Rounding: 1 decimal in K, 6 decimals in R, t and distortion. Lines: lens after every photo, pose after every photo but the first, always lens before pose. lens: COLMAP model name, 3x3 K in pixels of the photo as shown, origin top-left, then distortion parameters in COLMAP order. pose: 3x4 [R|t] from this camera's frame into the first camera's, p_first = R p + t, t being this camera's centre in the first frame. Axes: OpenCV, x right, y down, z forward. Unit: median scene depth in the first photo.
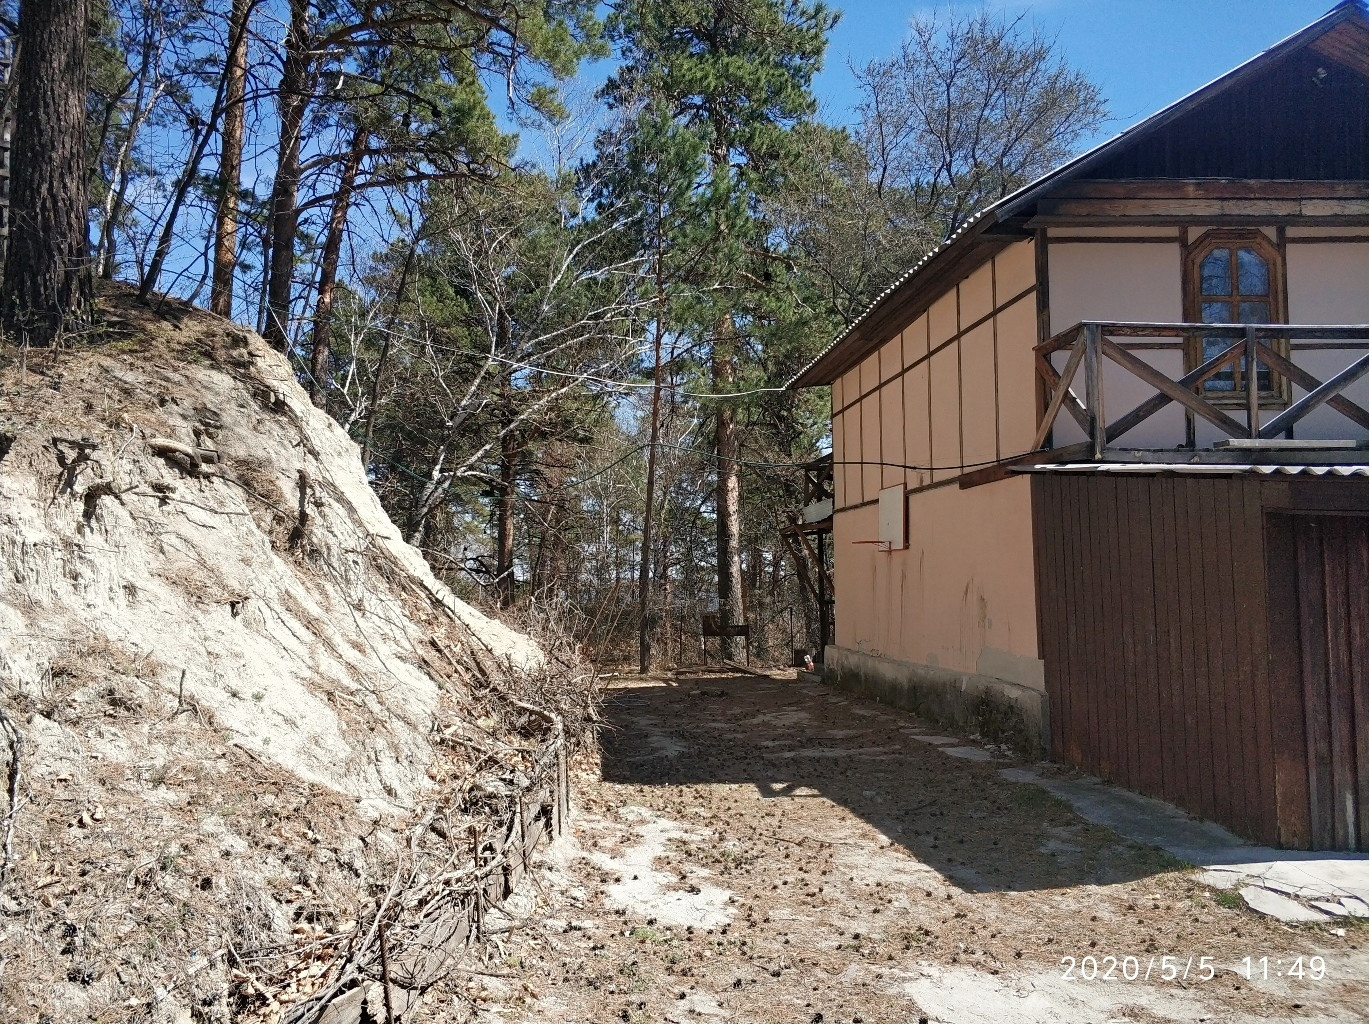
lens RADIAL K [[1078.7, 0, 680.0], [0, 1078.7, 514.7], [0, 0, 1]] dist [0.043974, -0.028630]
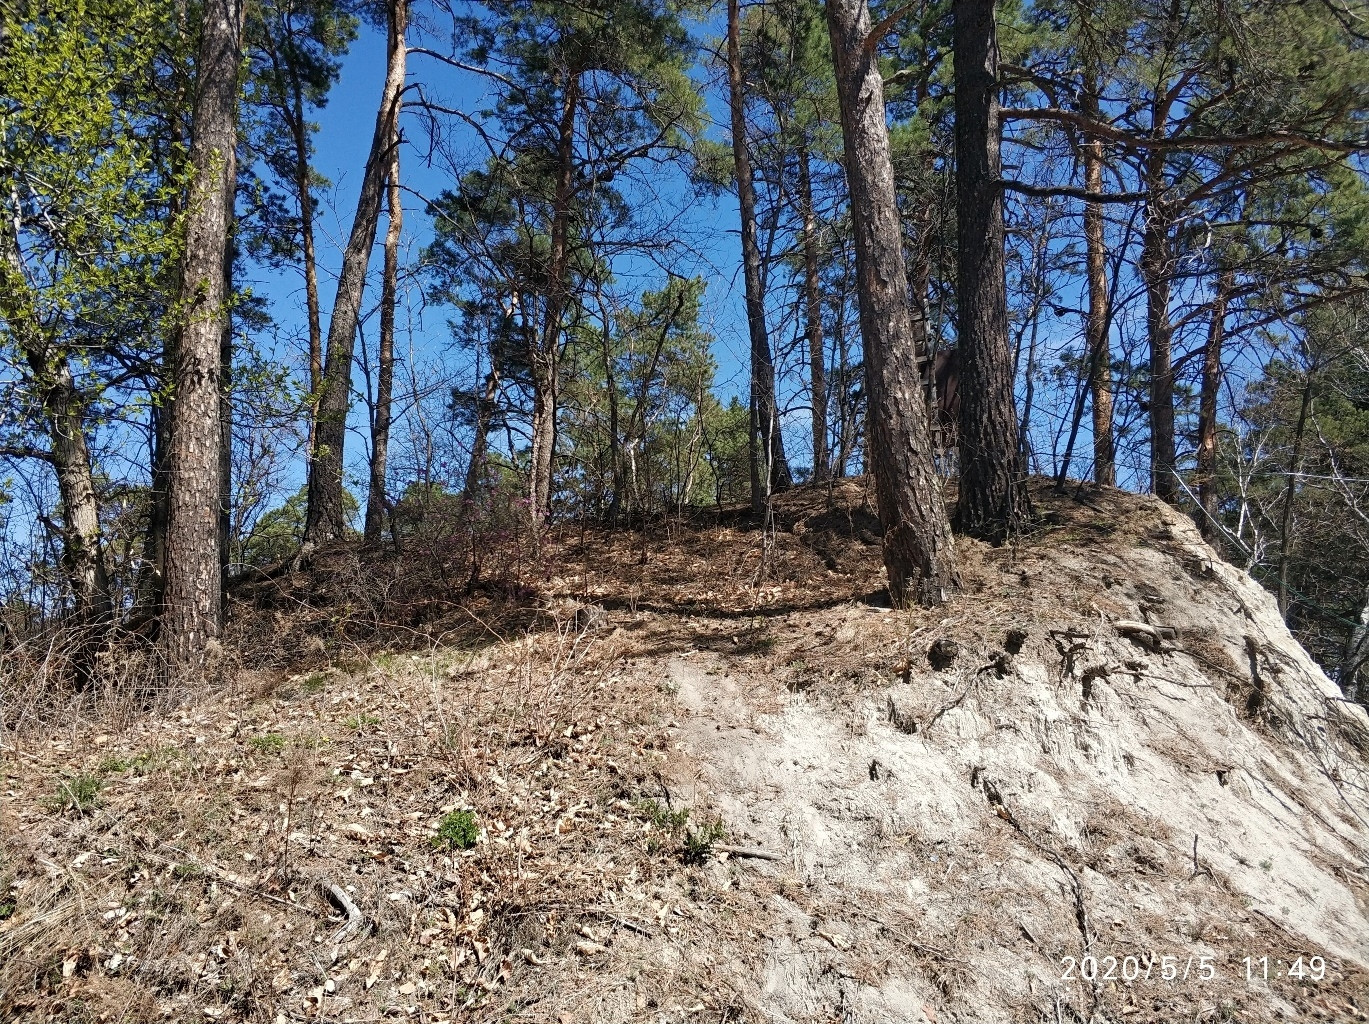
lens RADIAL K [[1078.7, 0, 683.5], [0, 1078.7, 515.7], [0, 0, 1]] dist [0.043974, -0.028630]
pose [[0.711983, -0.147705, -0.686487, -0.012116], [0.048457, 0.985631, -0.161812, -0.018382], [0.700523, 0.081942, 0.708910, -0.140647]]
